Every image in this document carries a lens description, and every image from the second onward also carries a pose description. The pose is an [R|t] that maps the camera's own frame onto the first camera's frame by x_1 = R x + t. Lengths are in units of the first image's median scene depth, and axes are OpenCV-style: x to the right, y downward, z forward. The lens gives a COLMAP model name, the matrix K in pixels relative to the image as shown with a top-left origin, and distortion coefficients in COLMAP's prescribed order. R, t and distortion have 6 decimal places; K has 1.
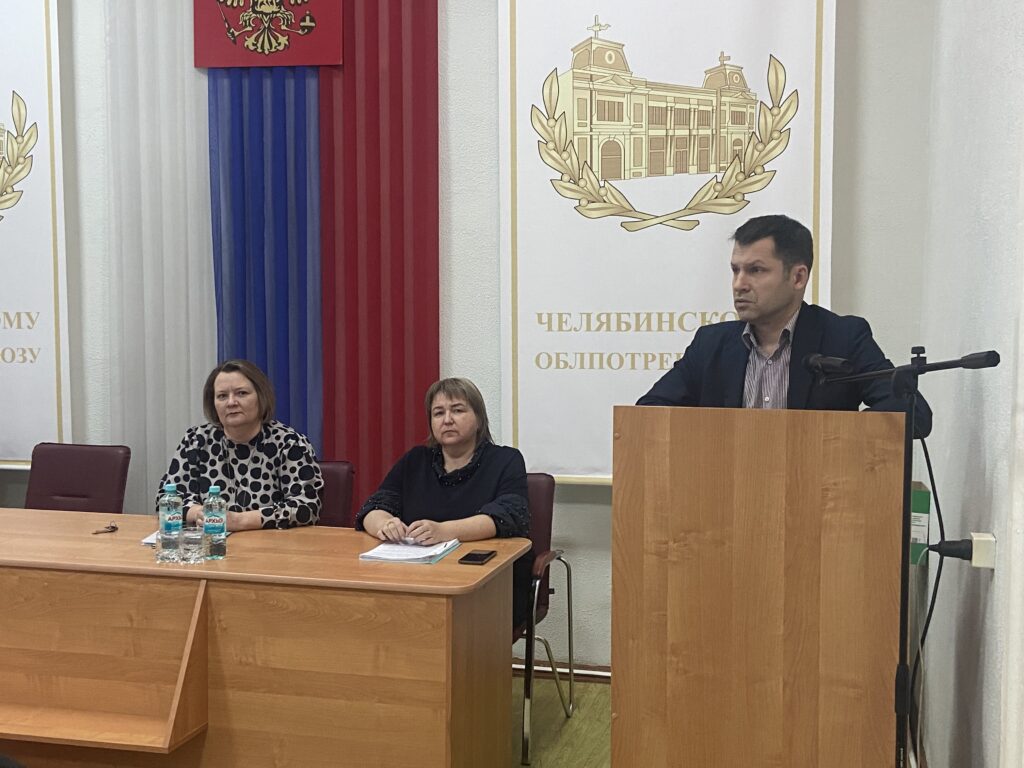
lens RADIAL K [[1150.2, 0, 512.0], [0, 1150.2, 384.0], [0, 0, 1]] dist [0.124242, -0.057880]
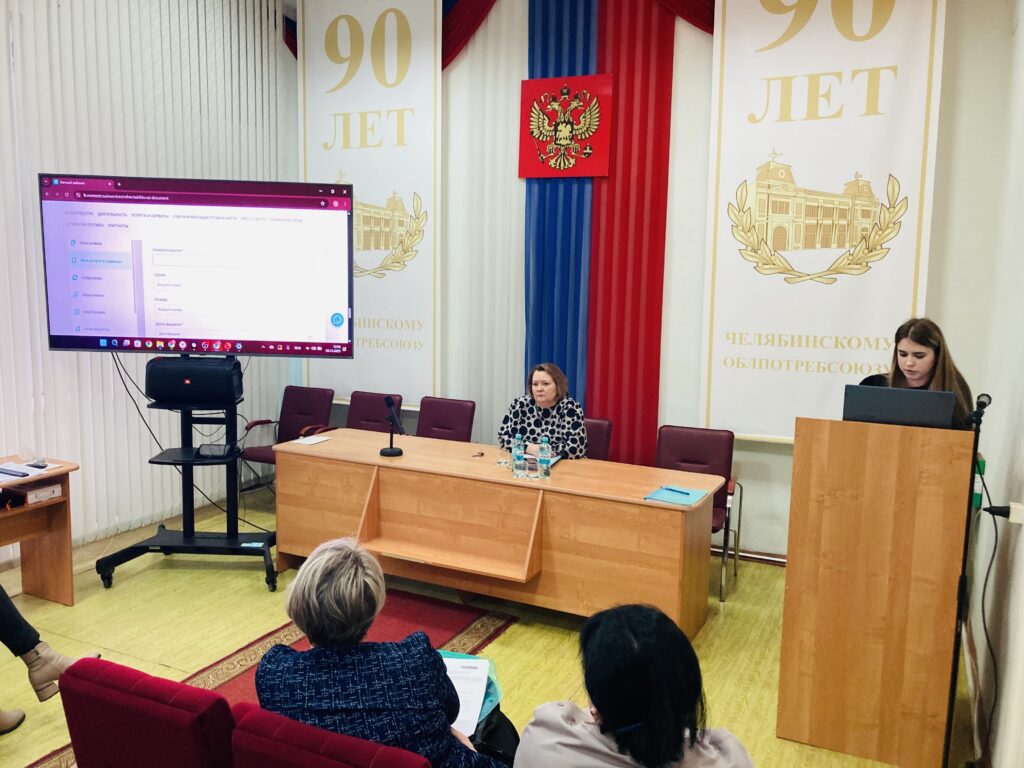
lens RADIAL K [[790.1, 0, 512.0], [0, 790.1, 384.0], [0, 0, 1]] dist [-0.005245, -0.002800]
pose [[0.979961, 0.039385, -0.195254, -0.056509], [-0.028519, 0.997900, 0.058152, -0.048774], [0.197135, -0.051418, 0.979027, -0.146522]]
